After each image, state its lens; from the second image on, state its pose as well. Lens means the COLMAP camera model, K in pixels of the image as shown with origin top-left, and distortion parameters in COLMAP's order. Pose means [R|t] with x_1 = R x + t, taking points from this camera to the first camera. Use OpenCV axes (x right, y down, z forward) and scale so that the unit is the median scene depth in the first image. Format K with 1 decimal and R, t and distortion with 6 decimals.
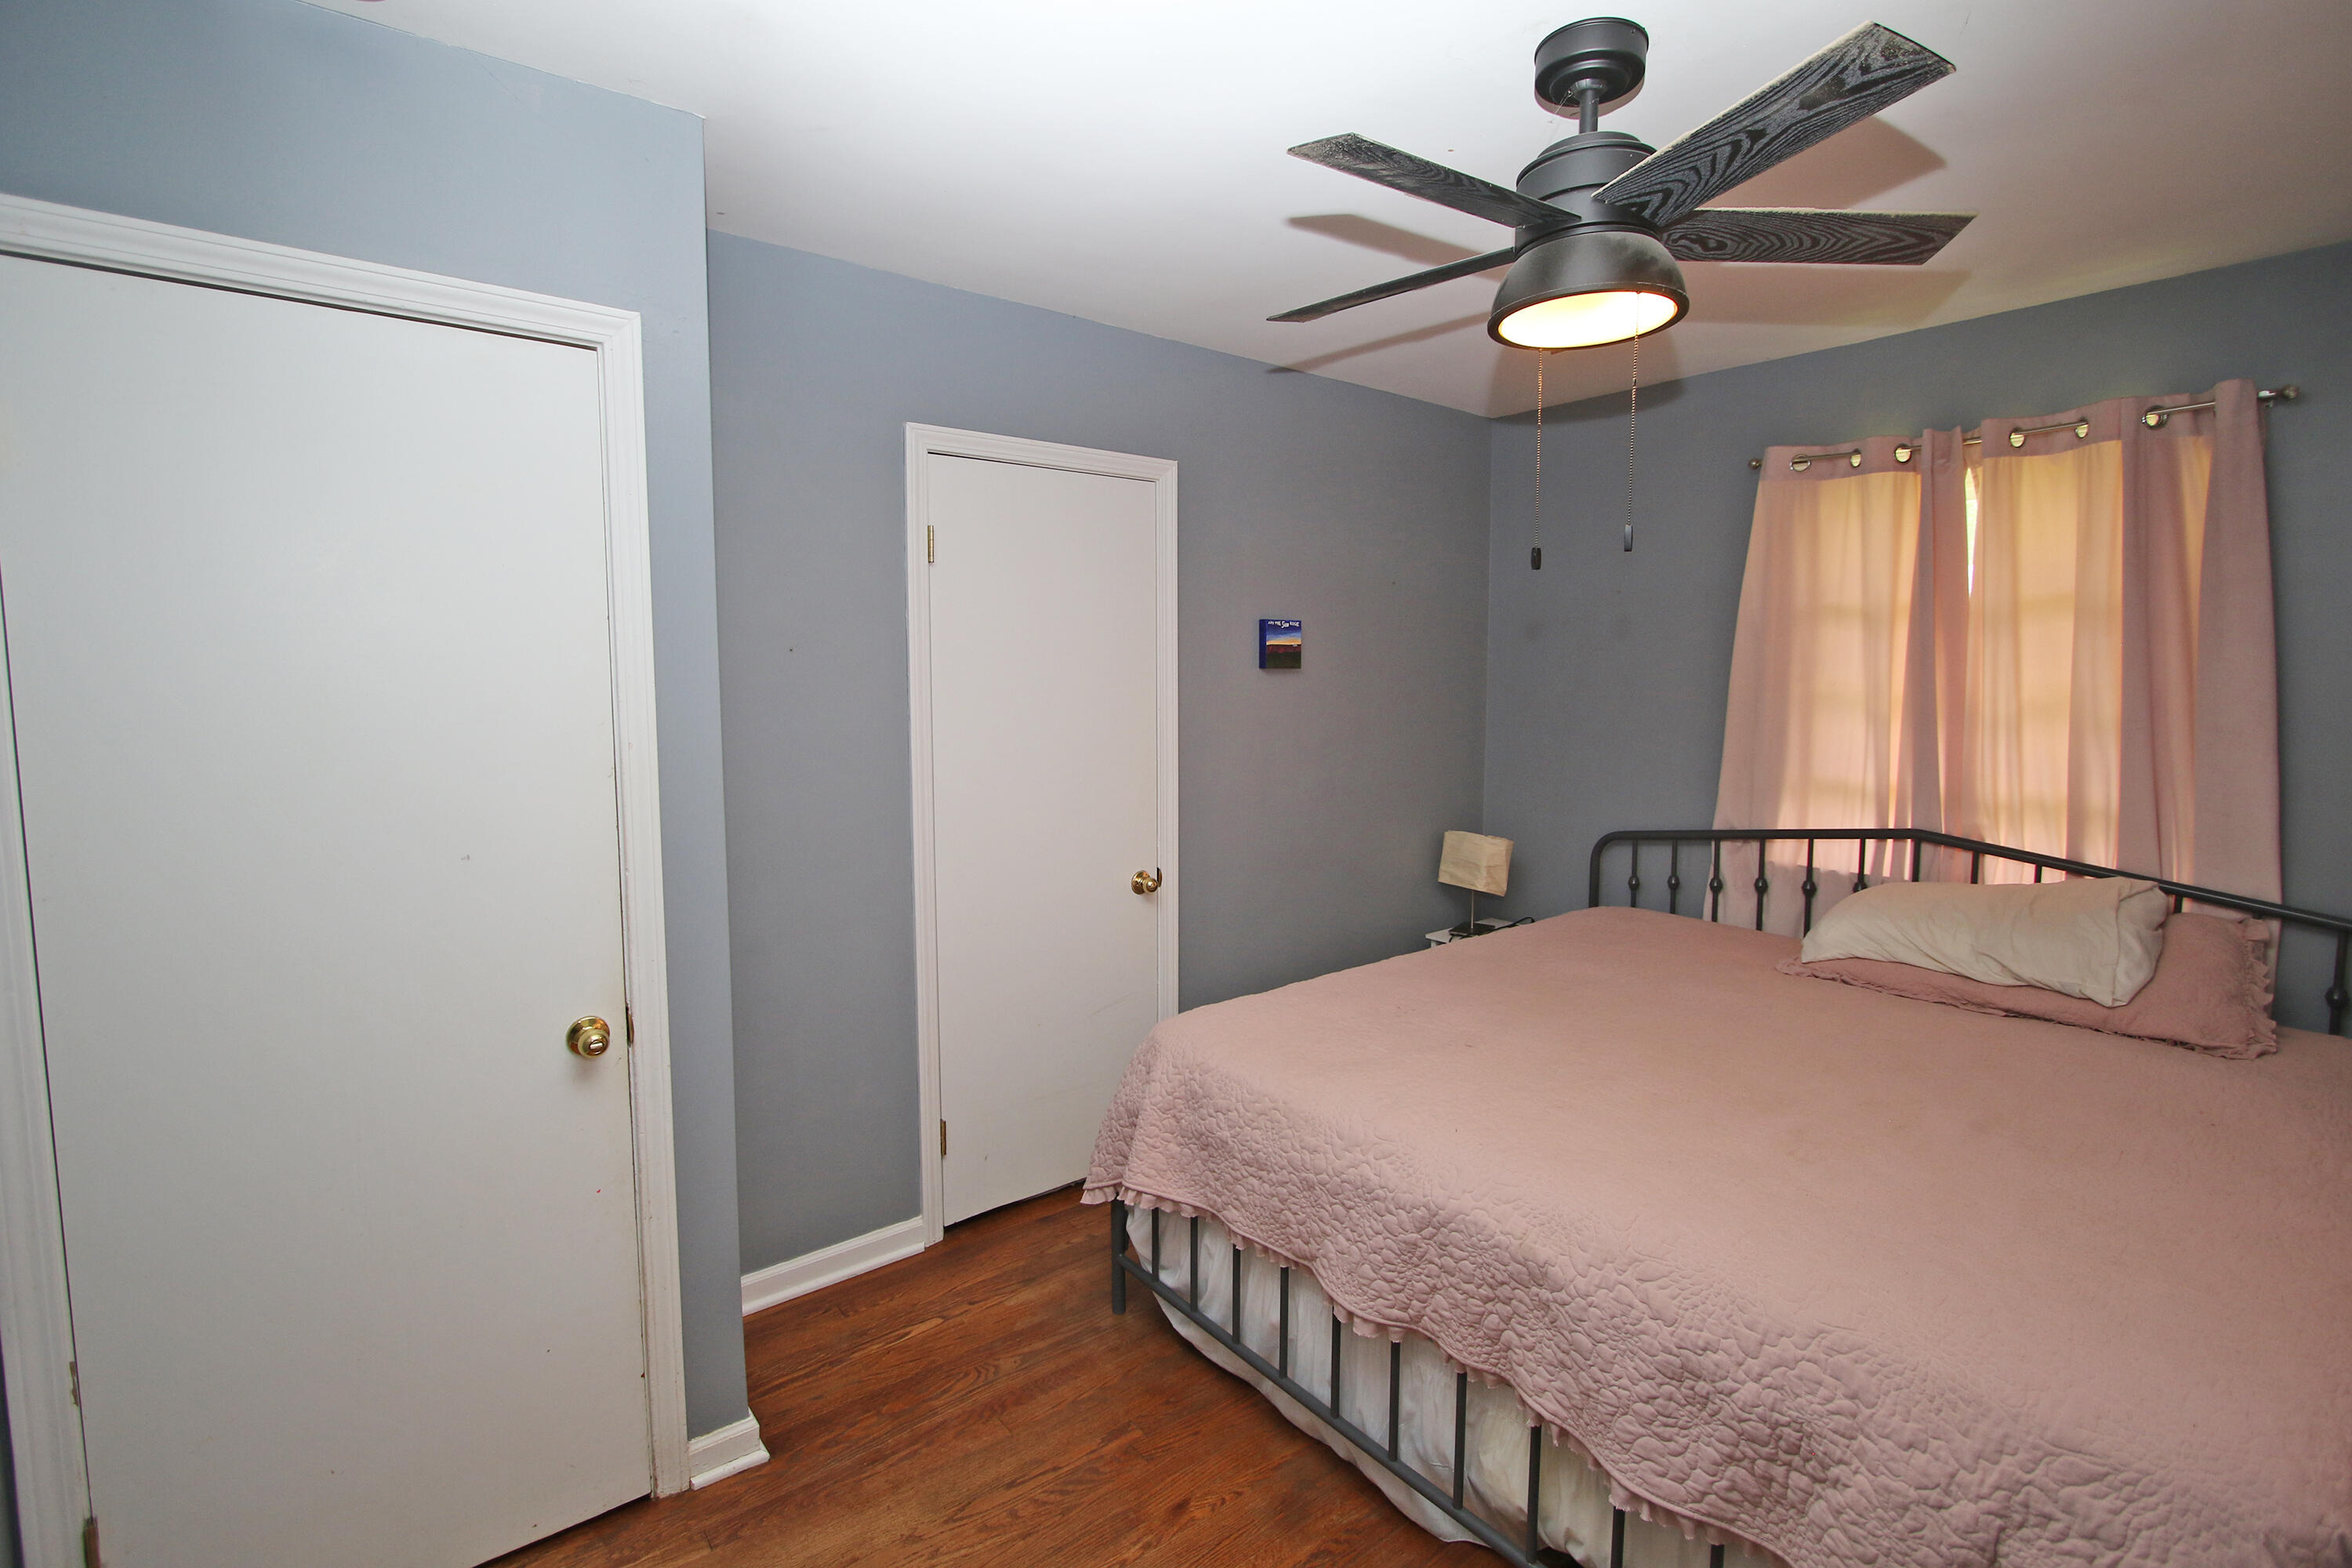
lens RADIAL K [[1117.9, 0, 1181.8], [0, 1117.9, 753.6], [0, 0, 1]] dist [-0.016021, 0.001414]
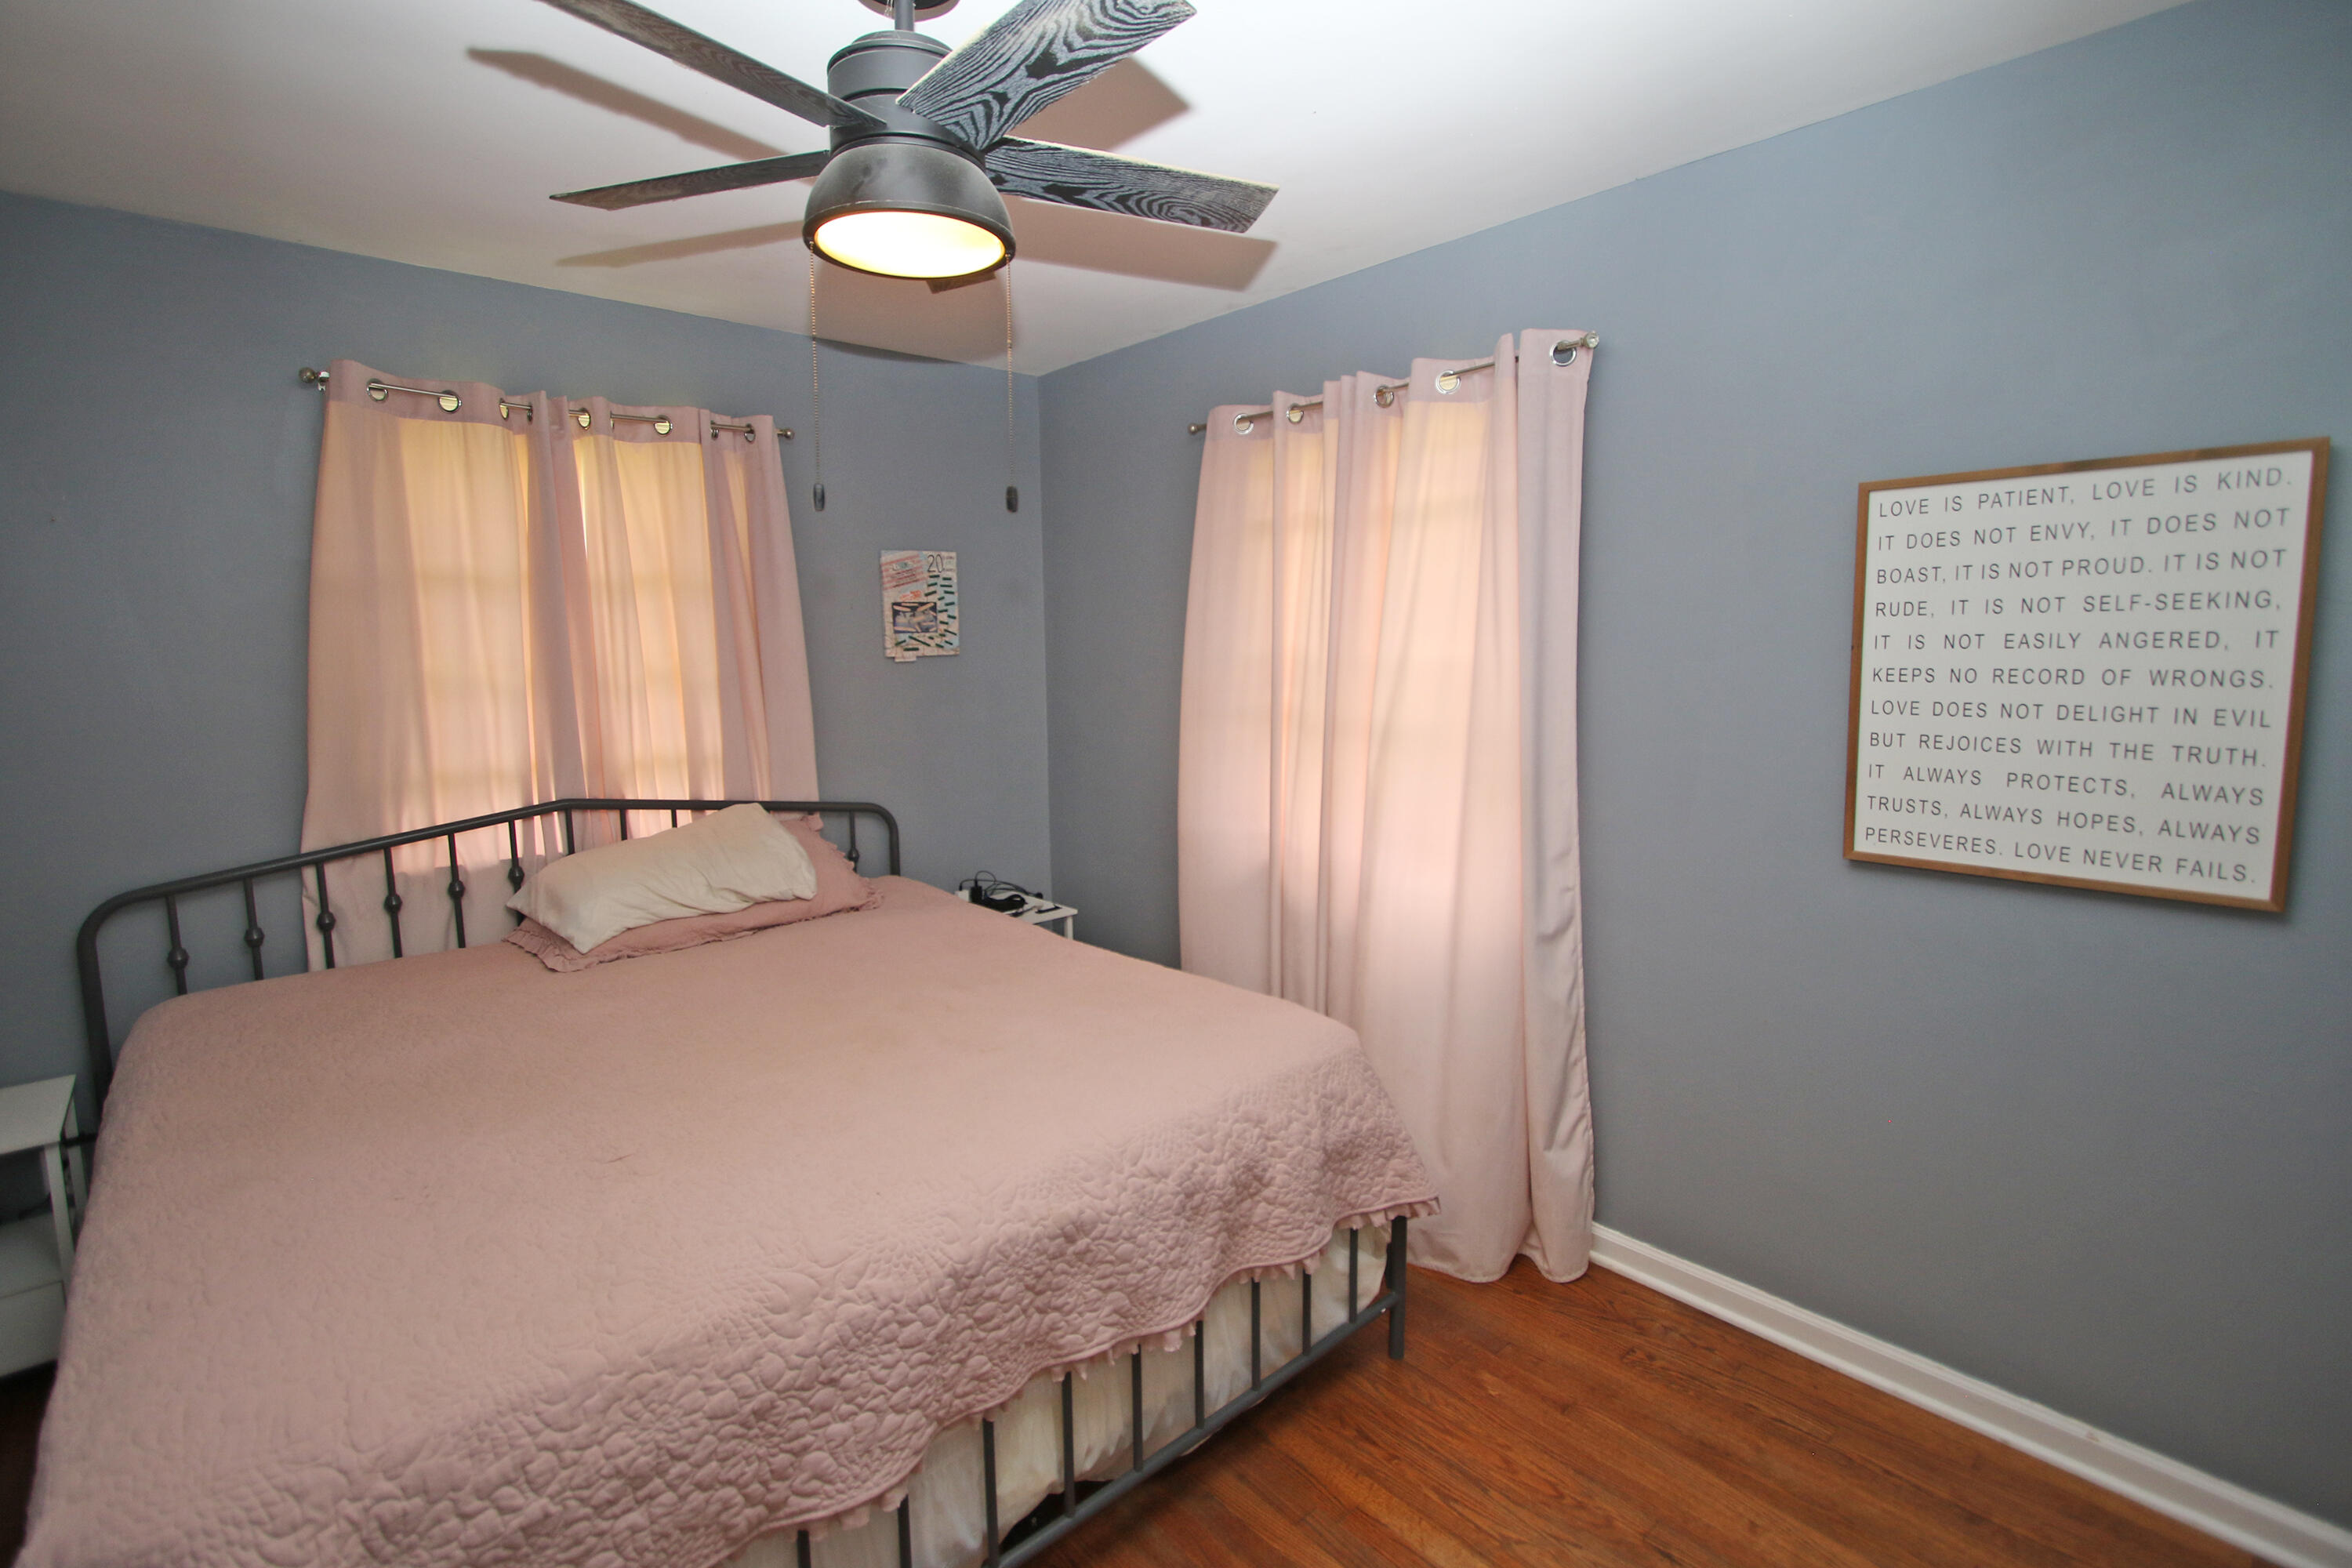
lens RADIAL K [[1088.5, 0, 1176.1], [0, 1088.5, 772.7], [0, 0, 1]] dist [0.012965, 0.000041]
pose [[-0.071196, -0.134717, 0.988323, -0.353614], [0.083452, 0.986559, 0.140488, -0.049195], [-0.993965, 0.092479, -0.058996, 0.517772]]
